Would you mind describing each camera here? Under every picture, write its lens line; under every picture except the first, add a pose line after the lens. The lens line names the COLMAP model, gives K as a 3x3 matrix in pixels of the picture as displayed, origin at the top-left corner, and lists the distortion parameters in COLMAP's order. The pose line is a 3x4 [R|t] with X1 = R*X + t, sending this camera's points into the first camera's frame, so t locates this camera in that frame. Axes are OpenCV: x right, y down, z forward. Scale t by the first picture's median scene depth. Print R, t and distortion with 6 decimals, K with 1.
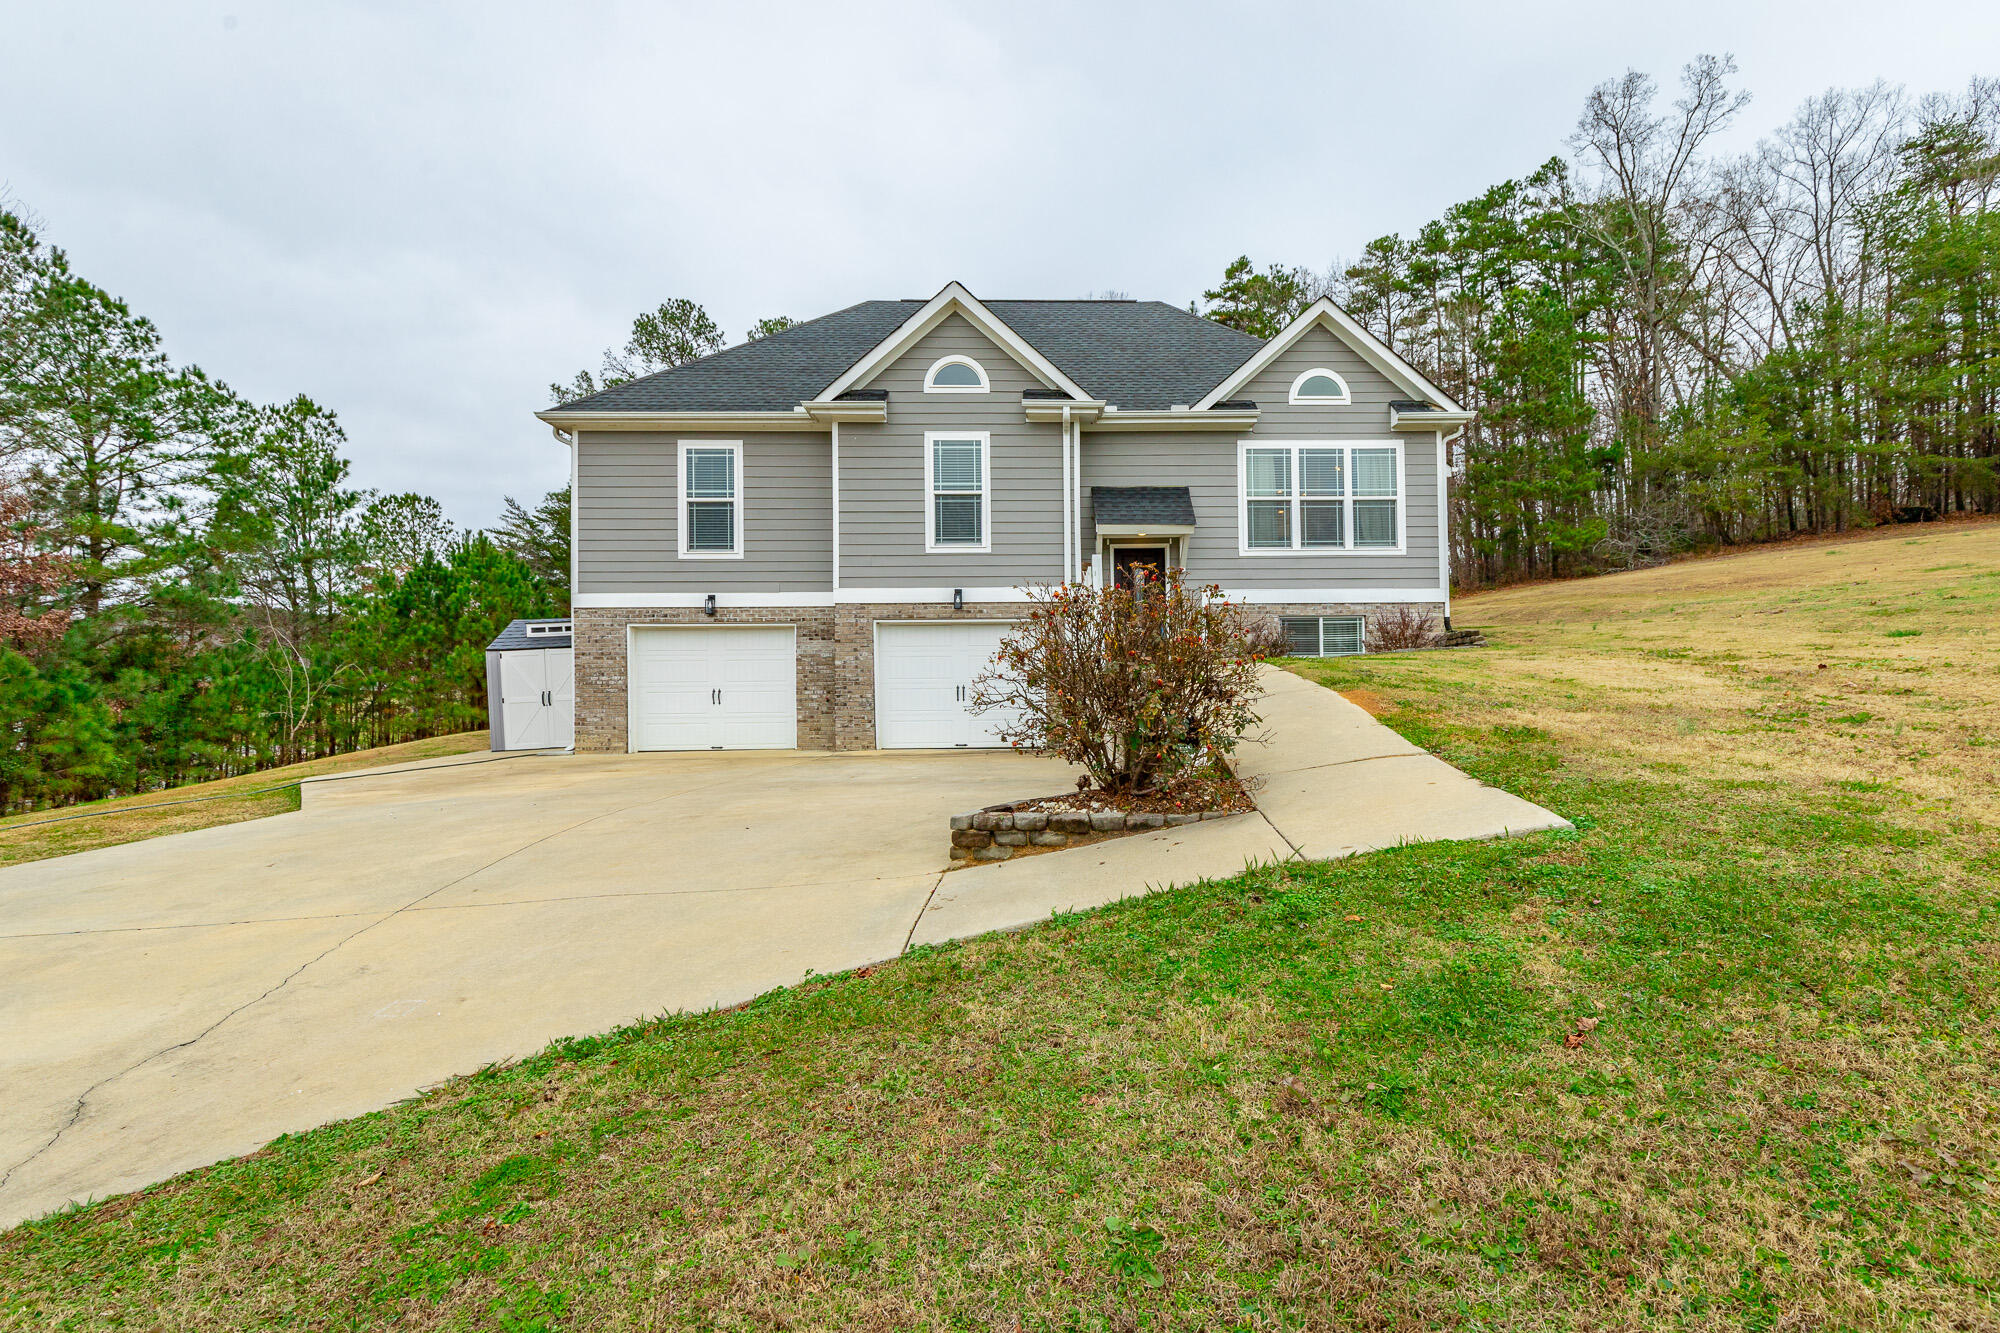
lens RADIAL K [[924.0, 0, 1049.6], [0, 924.0, 728.9], [0, 0, 1]] dist [0.005221, 0.000202]
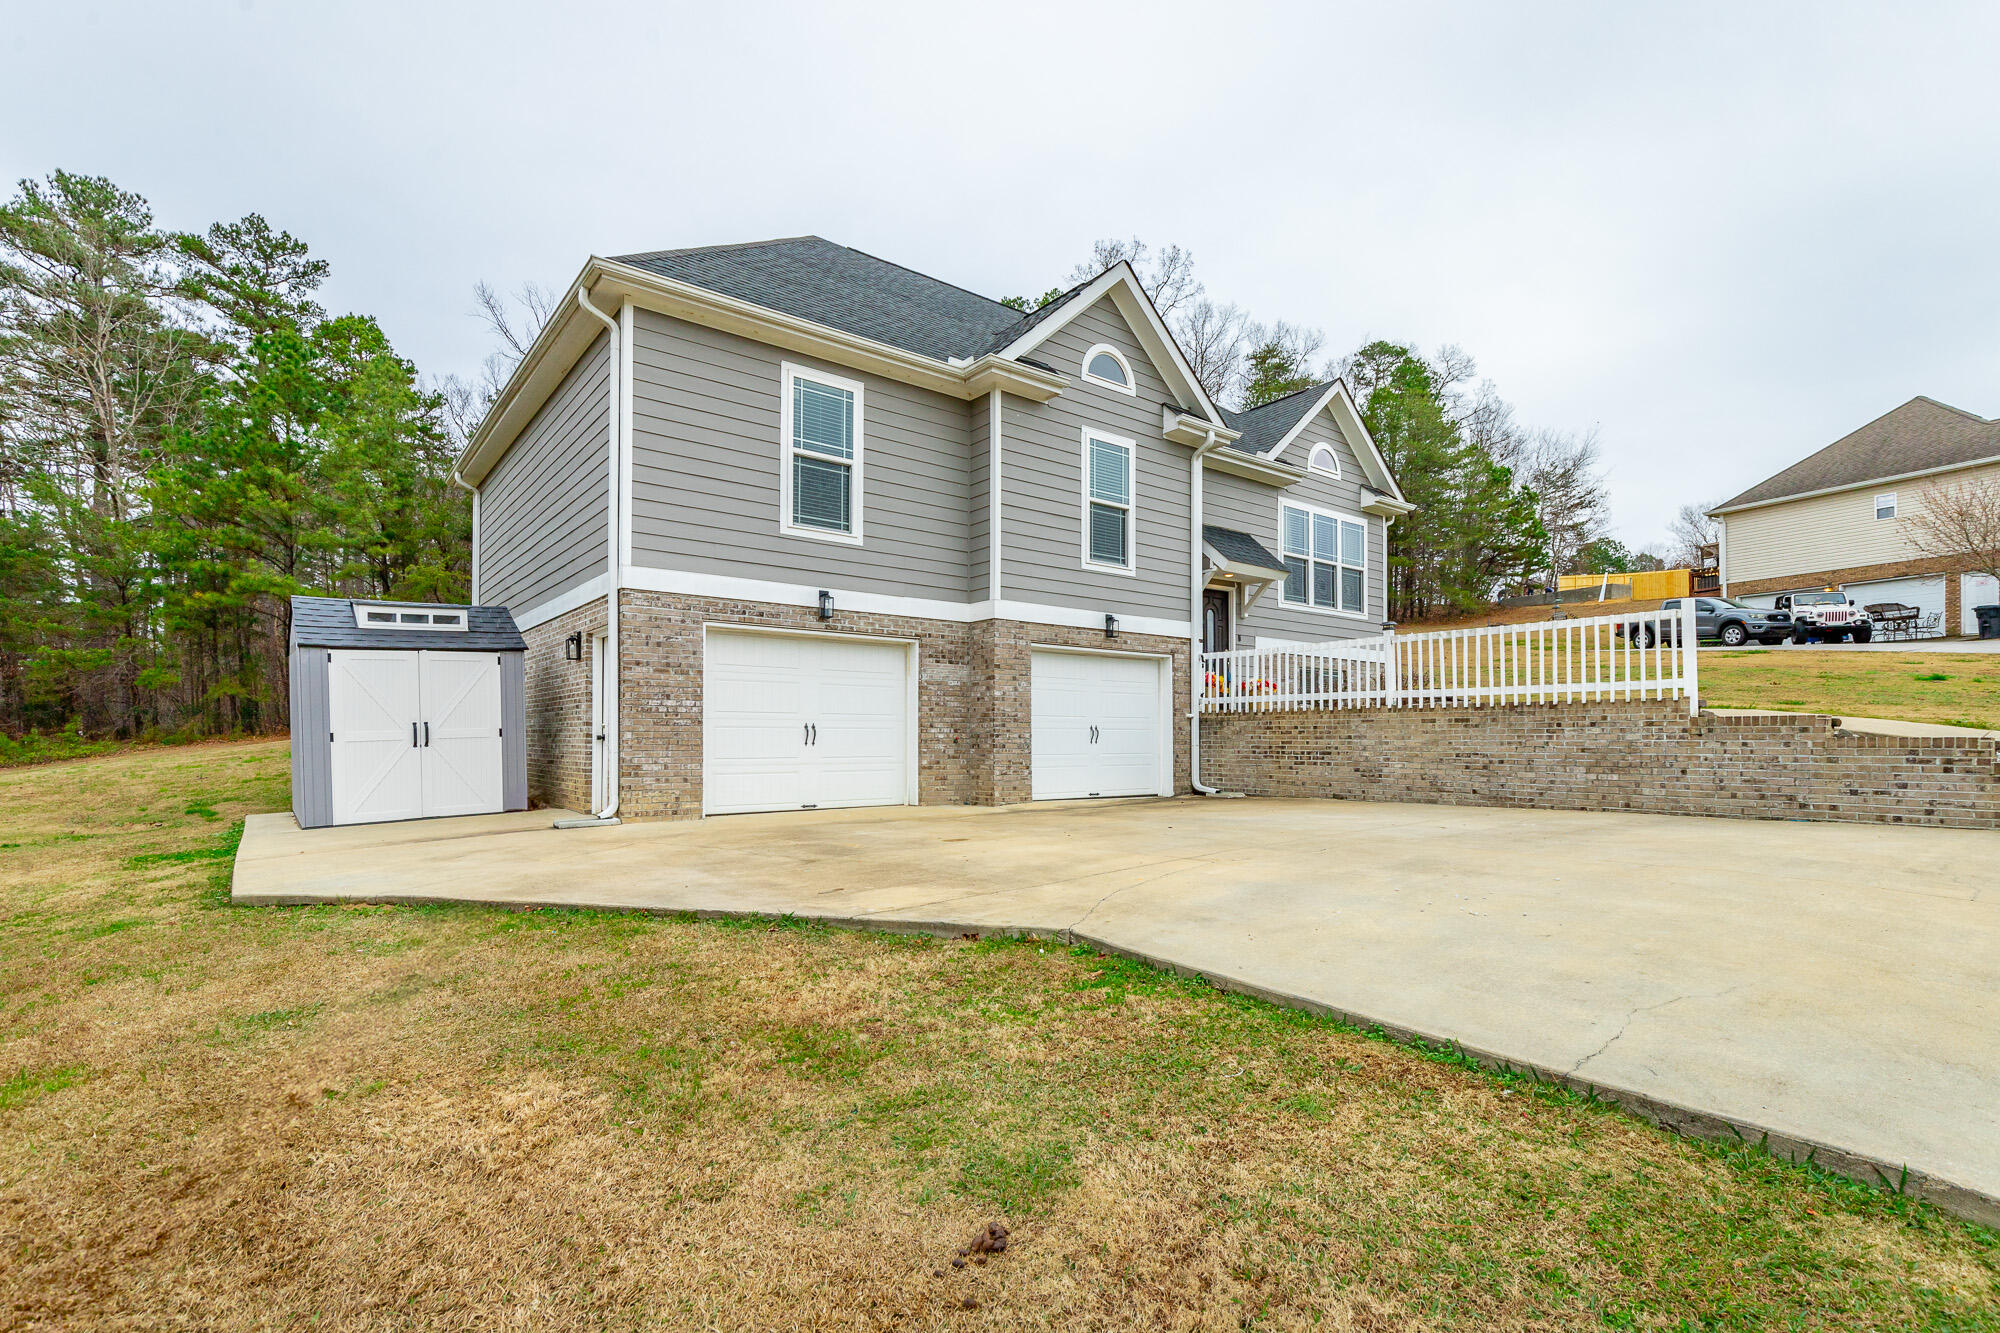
lens RADIAL K [[924.0, 0, 979.2], [0, 924.0, 774.4], [0, 0, 1]] dist [0.005221, 0.000202]
pose [[0.816071, -0.008282, 0.577893, -0.669287], [0.013778, 0.999892, -0.005127, 0.001096], [-0.577788, 0.012146, 0.816097, 0.349767]]
